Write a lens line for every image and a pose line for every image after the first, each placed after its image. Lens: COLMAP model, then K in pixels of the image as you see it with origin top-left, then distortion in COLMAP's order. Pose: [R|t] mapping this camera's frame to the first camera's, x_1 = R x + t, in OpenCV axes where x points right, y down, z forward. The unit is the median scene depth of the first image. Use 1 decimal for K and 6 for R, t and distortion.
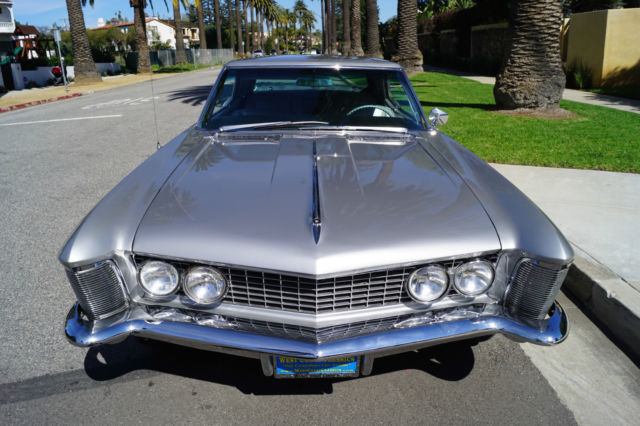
lens RADIAL K [[523.0, 0, 321.4], [0, 523.0, 221.5], [0, 0, 1]] dist [-0.096266, 0.019181]
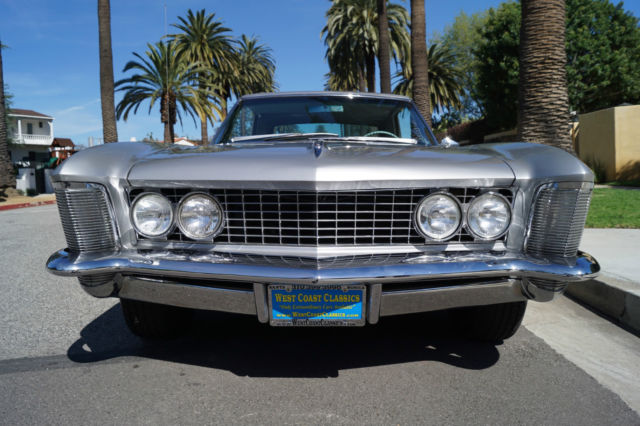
lens RADIAL K [[523.0, 0, 321.4], [0, 523.0, 221.5], [0, 0, 1]] dist [-0.096266, 0.019181]
pose [[0.999195, 0.001056, -0.040101, 0.027862], [-0.011000, 0.968547, -0.248587, 0.293218], [0.038577, 0.248828, 0.967779, 0.080984]]
